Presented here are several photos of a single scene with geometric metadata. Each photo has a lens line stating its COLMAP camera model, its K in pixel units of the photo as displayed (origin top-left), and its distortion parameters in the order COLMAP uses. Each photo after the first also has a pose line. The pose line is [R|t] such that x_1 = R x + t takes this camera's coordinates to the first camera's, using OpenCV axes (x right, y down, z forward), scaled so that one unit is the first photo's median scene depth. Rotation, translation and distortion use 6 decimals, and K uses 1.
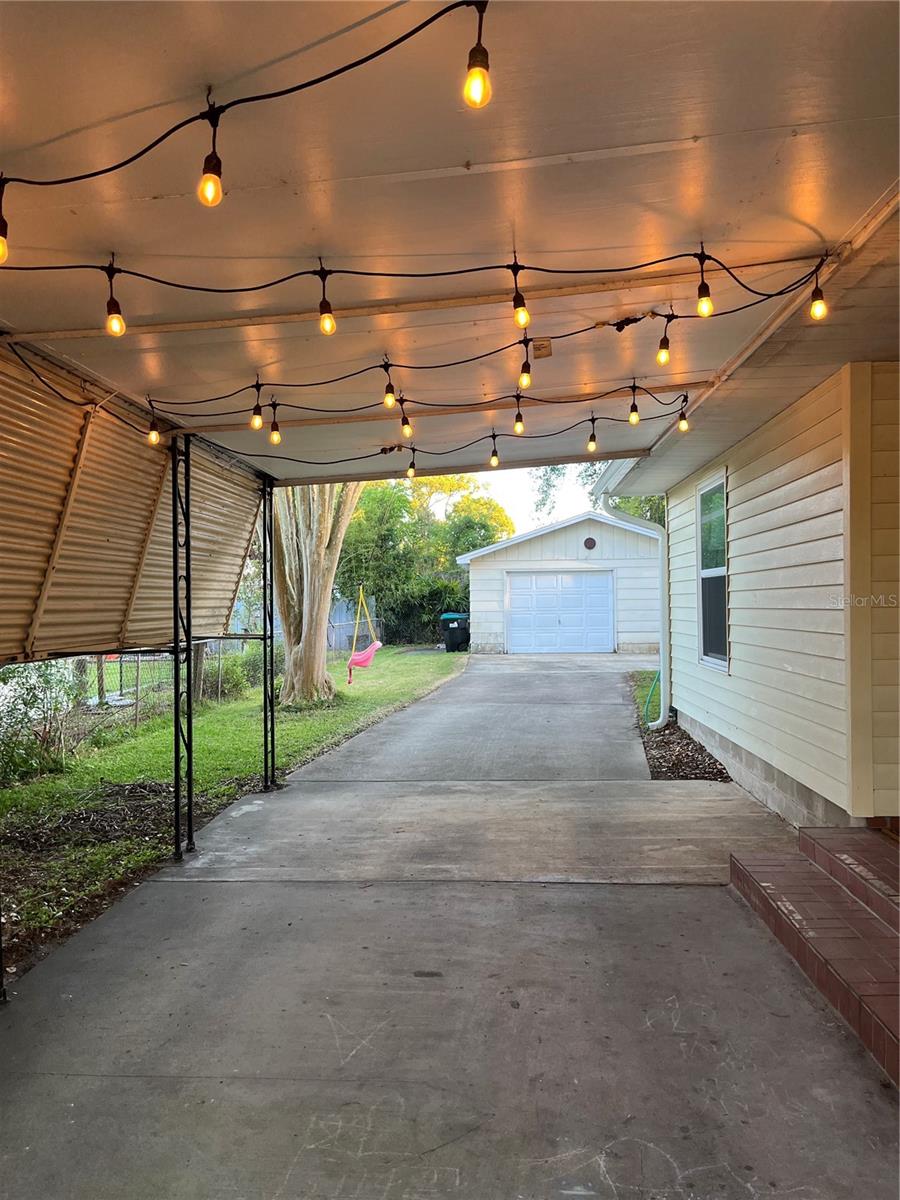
lens RADIAL K [[910.6, 0, 445.1], [0, 910.6, 603.3], [0, 0, 1]] dist [0.048677, -0.039619]
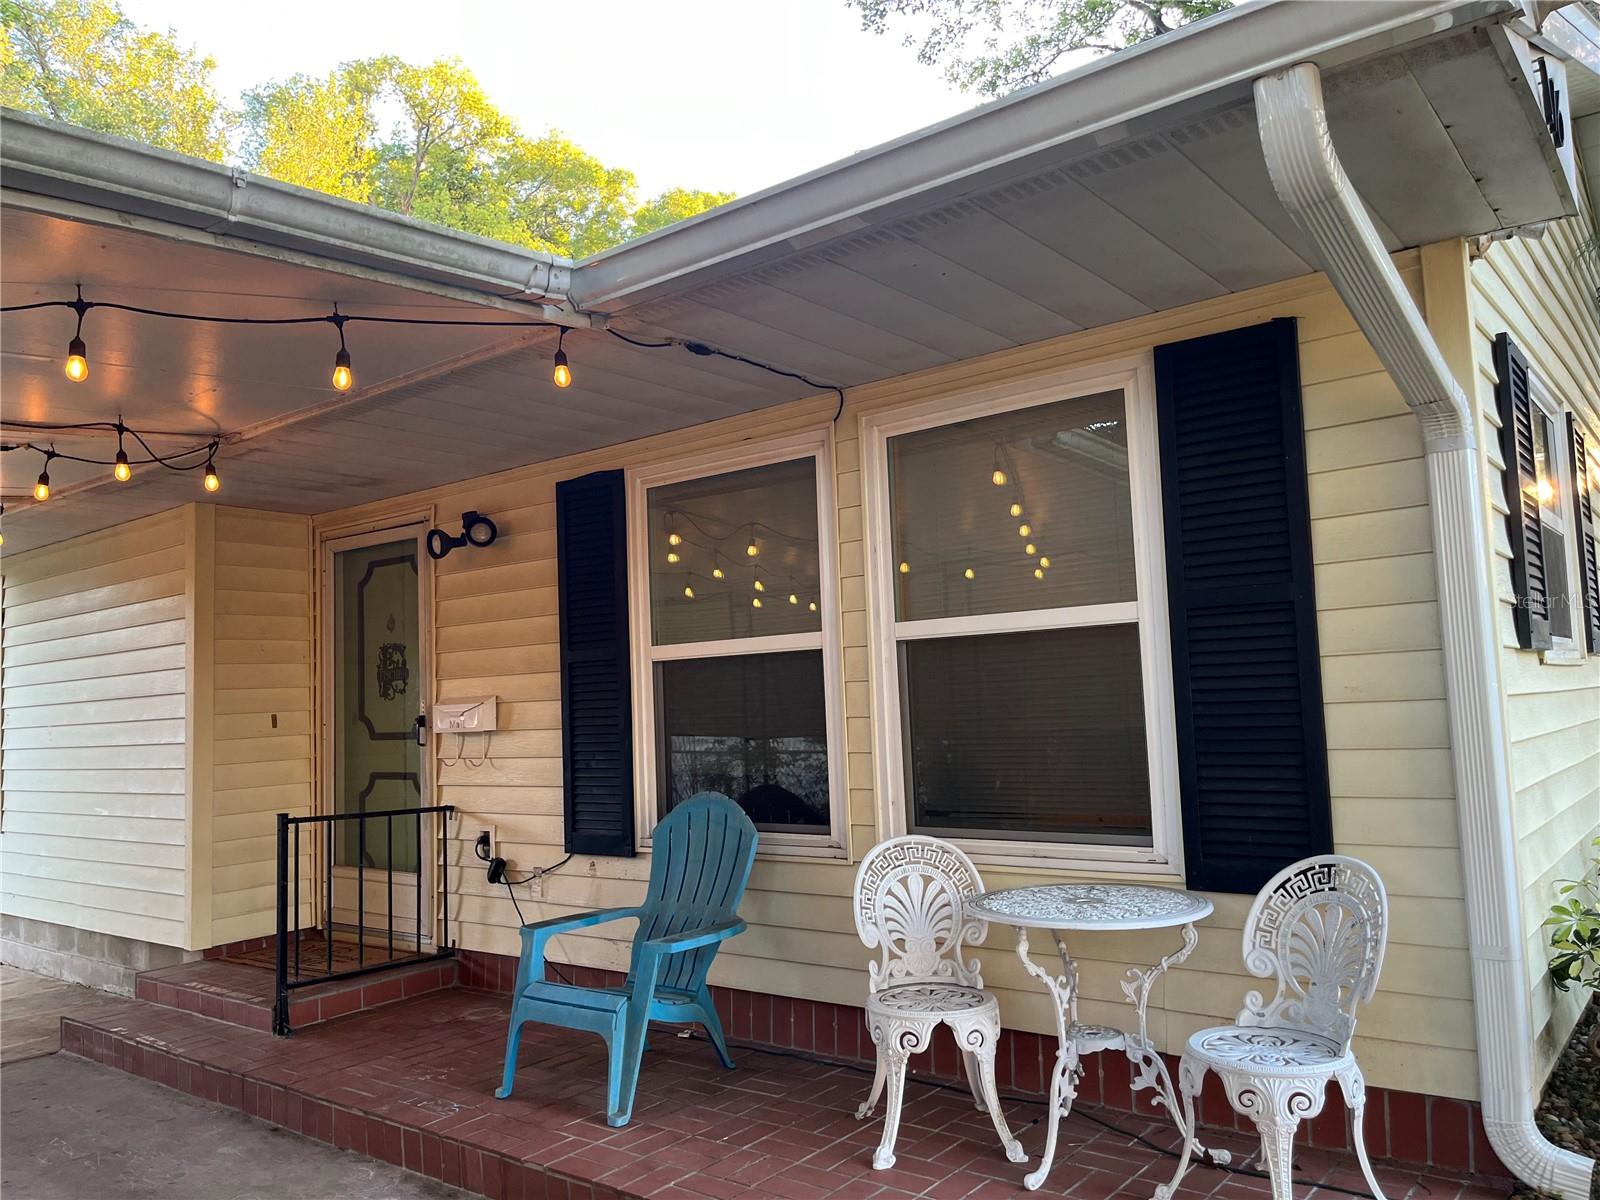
lens RADIAL K [[1214.2, 0, 796.4], [0, 1214.2, 603.6], [0, 0, 1]] dist [0.048677, -0.039619]
pose [[0.566516, 0.056836, 0.822088, -0.414529], [0.034501, 0.995108, -0.092573, 0.003201], [-0.823328, 0.080807, 0.561784, -0.441818]]
